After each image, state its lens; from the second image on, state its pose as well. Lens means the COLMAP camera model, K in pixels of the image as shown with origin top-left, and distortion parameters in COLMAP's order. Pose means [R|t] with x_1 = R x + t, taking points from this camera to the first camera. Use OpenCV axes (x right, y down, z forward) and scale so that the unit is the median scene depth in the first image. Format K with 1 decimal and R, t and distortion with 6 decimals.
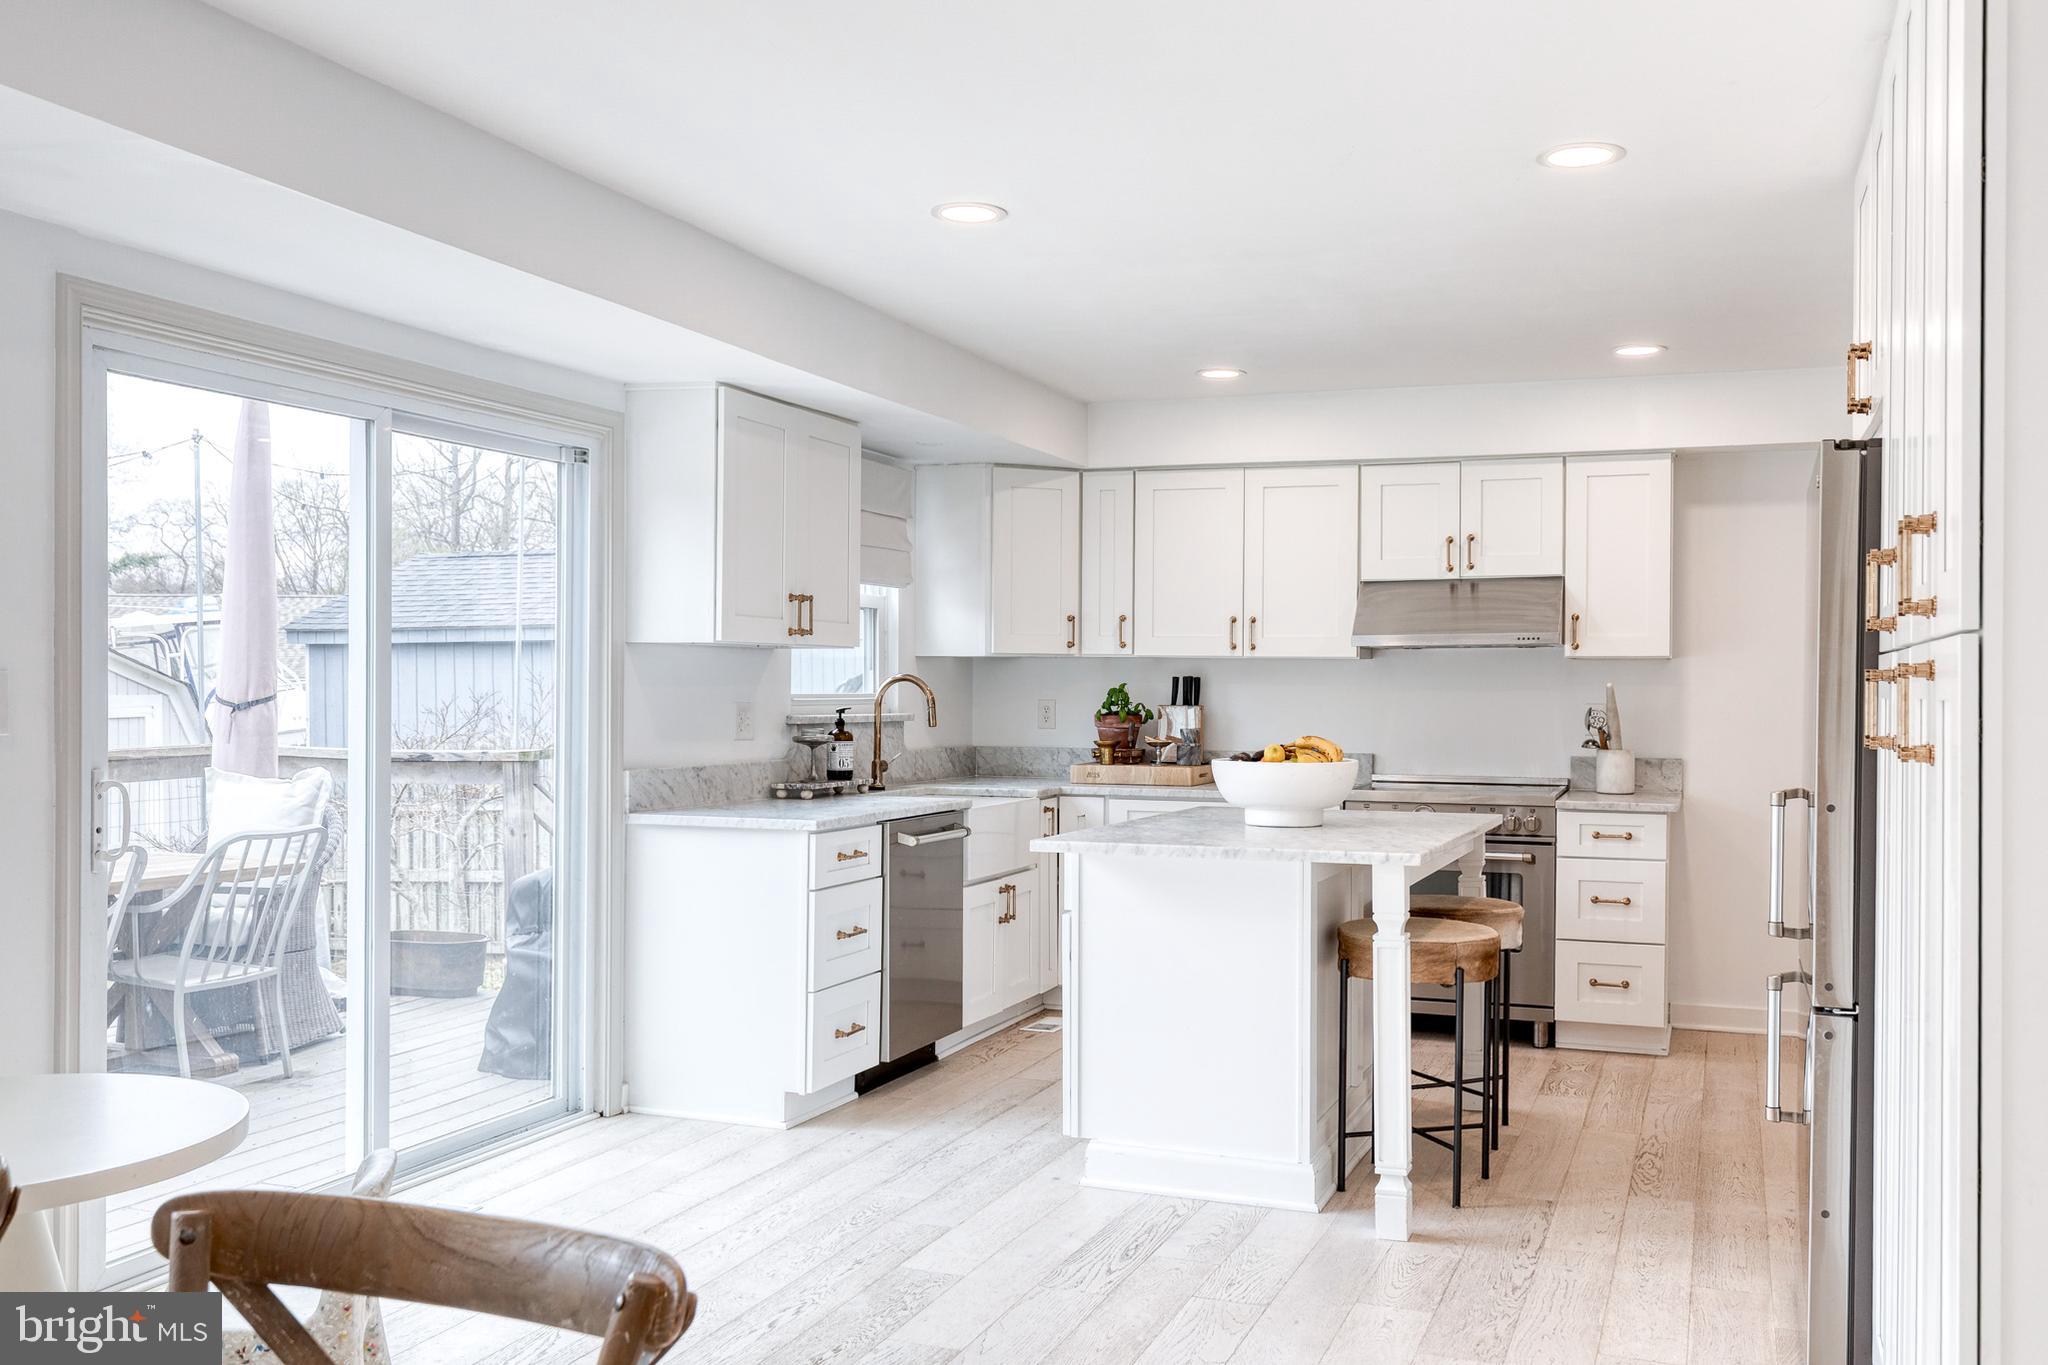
lens RADIAL K [[1824.4, 0, 1044.8], [0, 1824.4, 695.1], [0, 0, 1]] dist [0.007070, 0.000364]
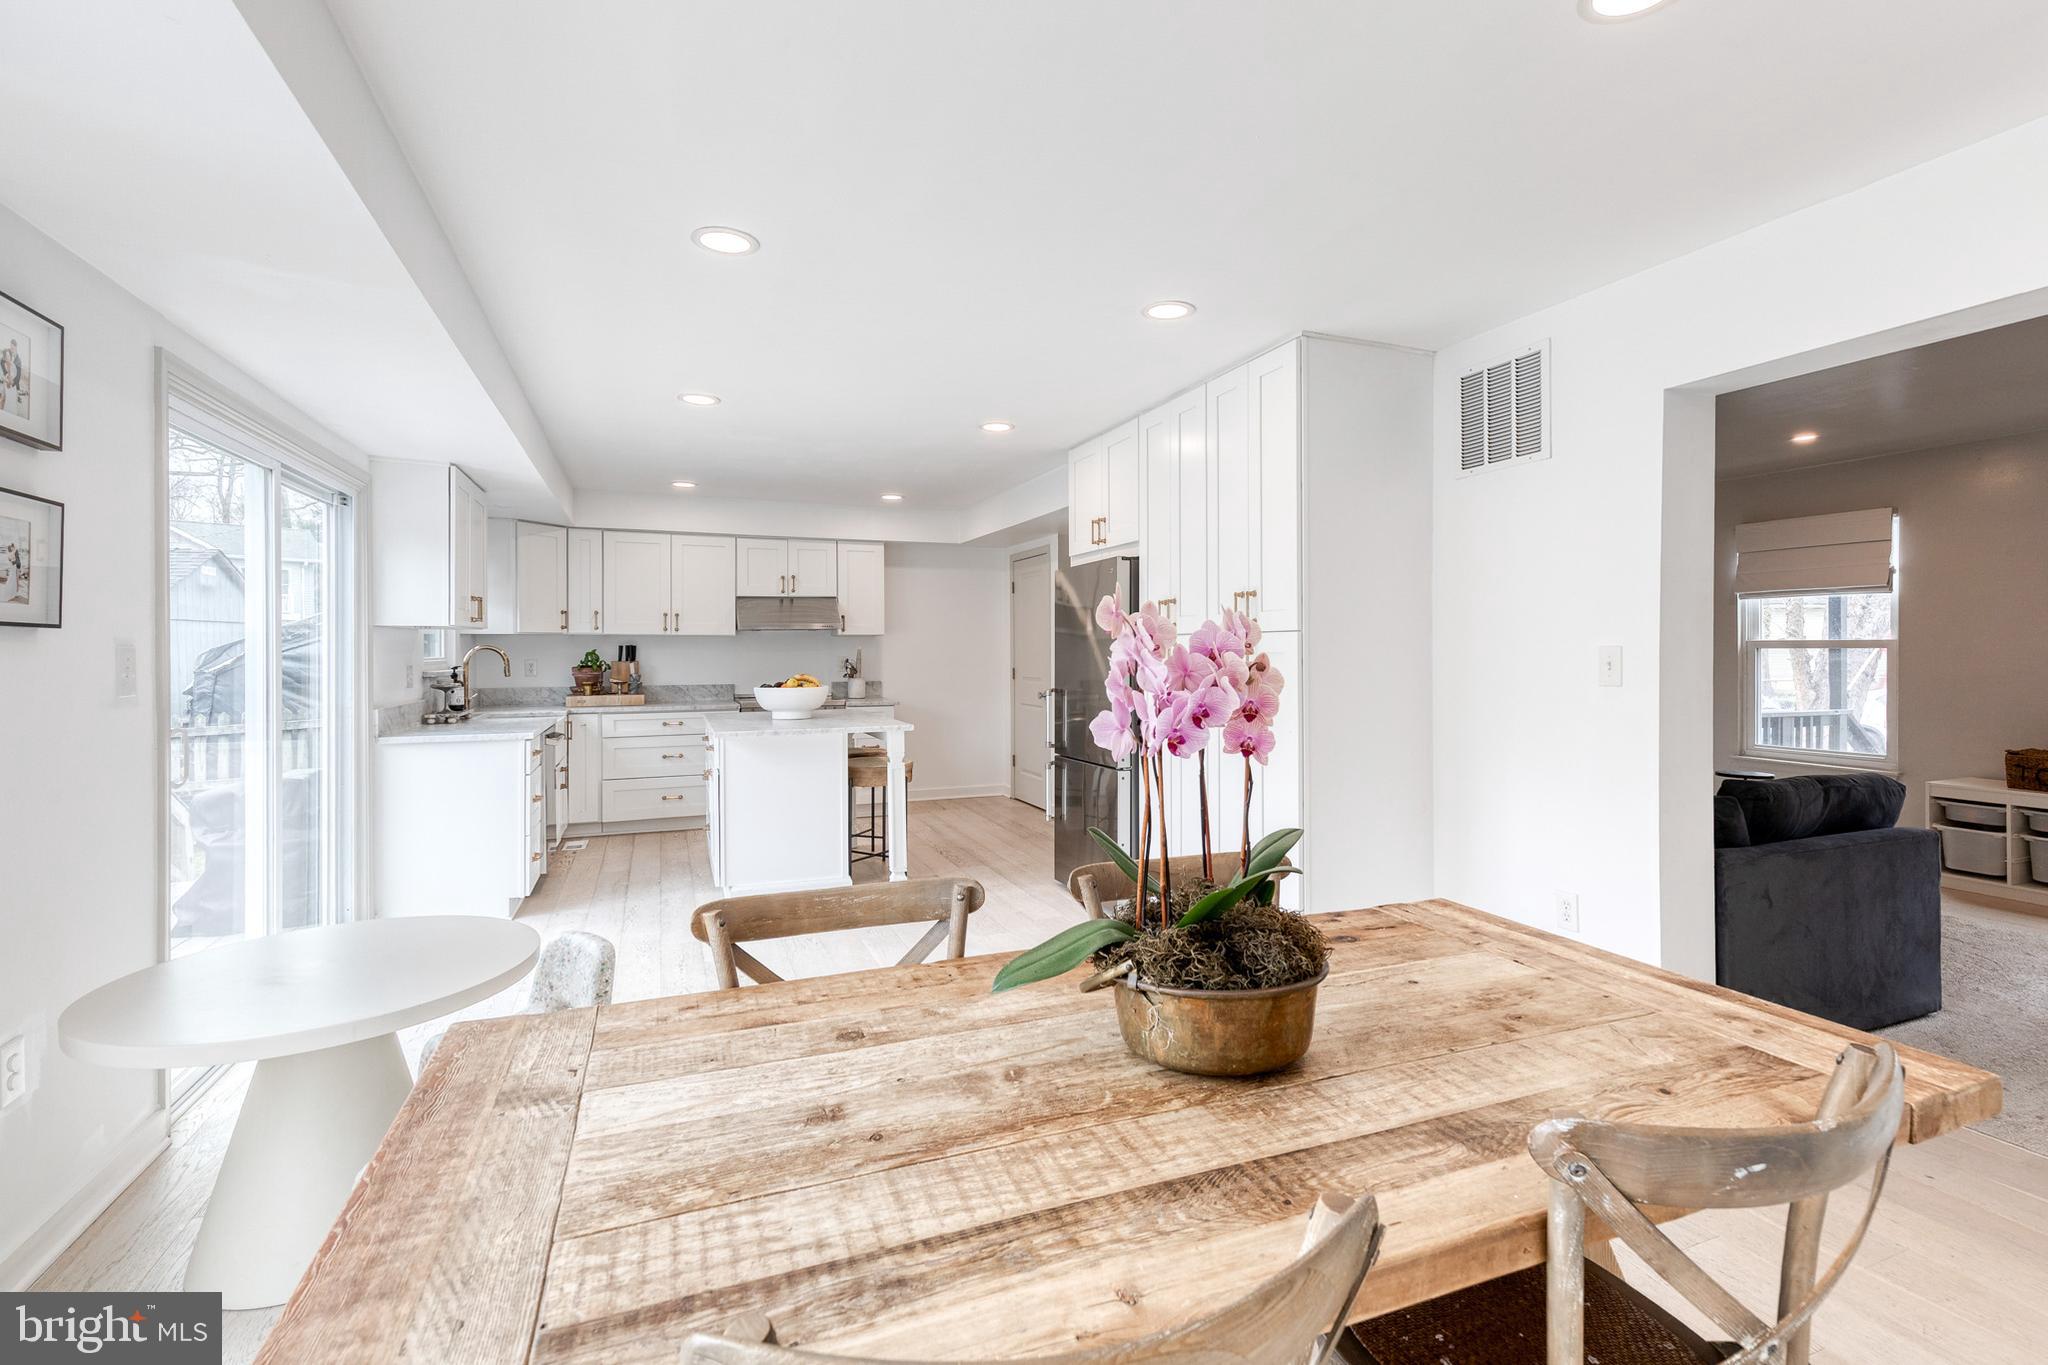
lens RADIAL K [[945.4, 0, 1046.2], [0, 945.4, 654.5], [0, 0, 1]] dist [0.011383, -0.000031]
pose [[0.734445, -0.012593, 0.678552, -0.337452], [0.011224, 0.999916, 0.006409, -0.003176], [-0.678576, 0.002909, 0.734525, 0.033659]]
